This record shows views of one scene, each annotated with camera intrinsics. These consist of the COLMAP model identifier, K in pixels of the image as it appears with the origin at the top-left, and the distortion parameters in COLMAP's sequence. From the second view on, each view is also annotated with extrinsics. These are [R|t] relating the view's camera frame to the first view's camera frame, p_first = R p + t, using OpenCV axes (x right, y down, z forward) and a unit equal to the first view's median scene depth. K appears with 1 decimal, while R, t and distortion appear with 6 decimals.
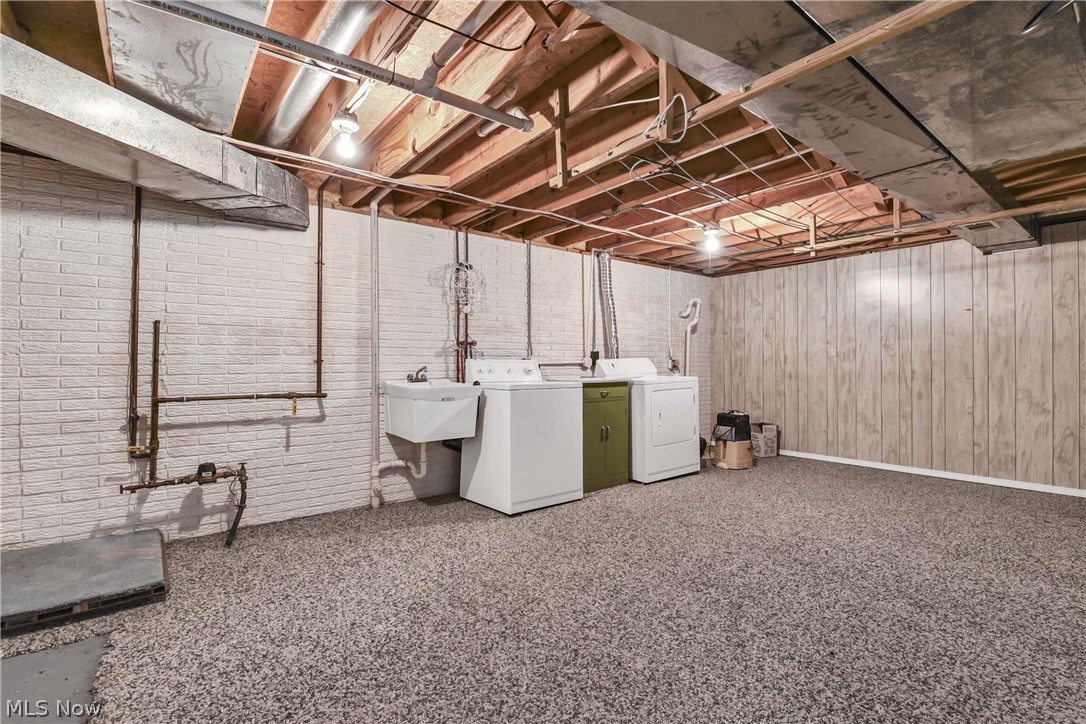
lens RADIAL K [[503.8, 0, 547.2], [0, 503.8, 361.6], [0, 0, 1]] dist [-0.013999, -0.002312]
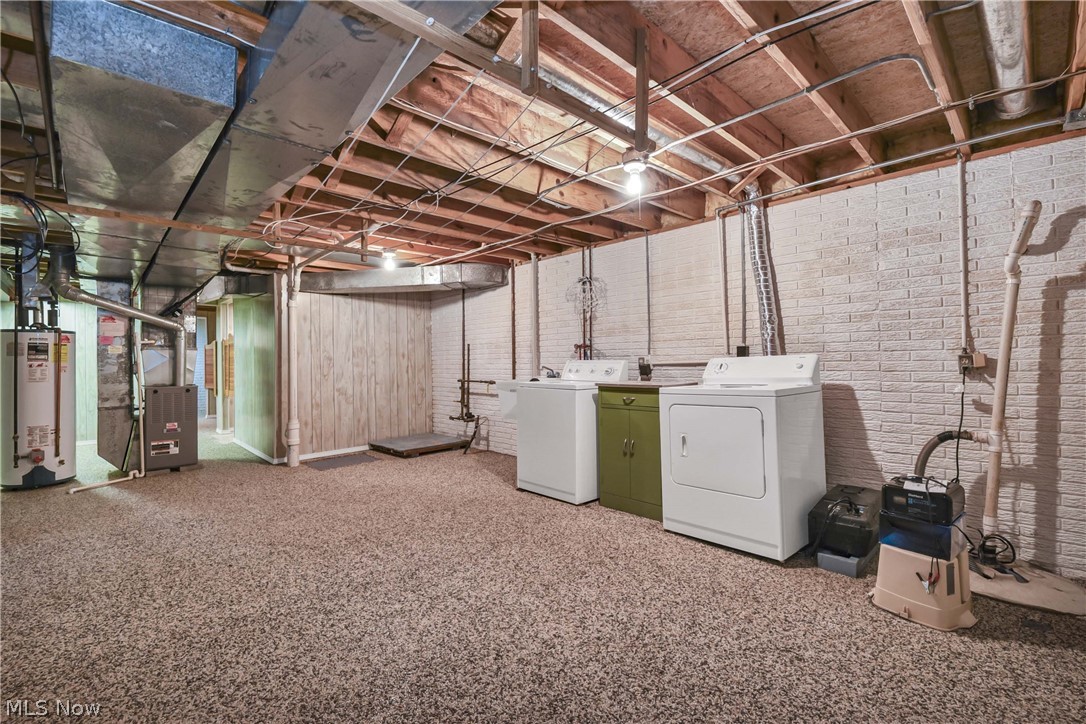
lens RADIAL K [[477.2, 0, 545.0], [0, 477.2, 357.1], [0, 0, 1]] dist [-0.012687, -0.003351]
pose [[0.091181, -0.005769, -0.995818, 1.268960], [0.015217, 0.999875, -0.004399, -0.010989], [0.995718, -0.014753, 0.091258, 1.115529]]
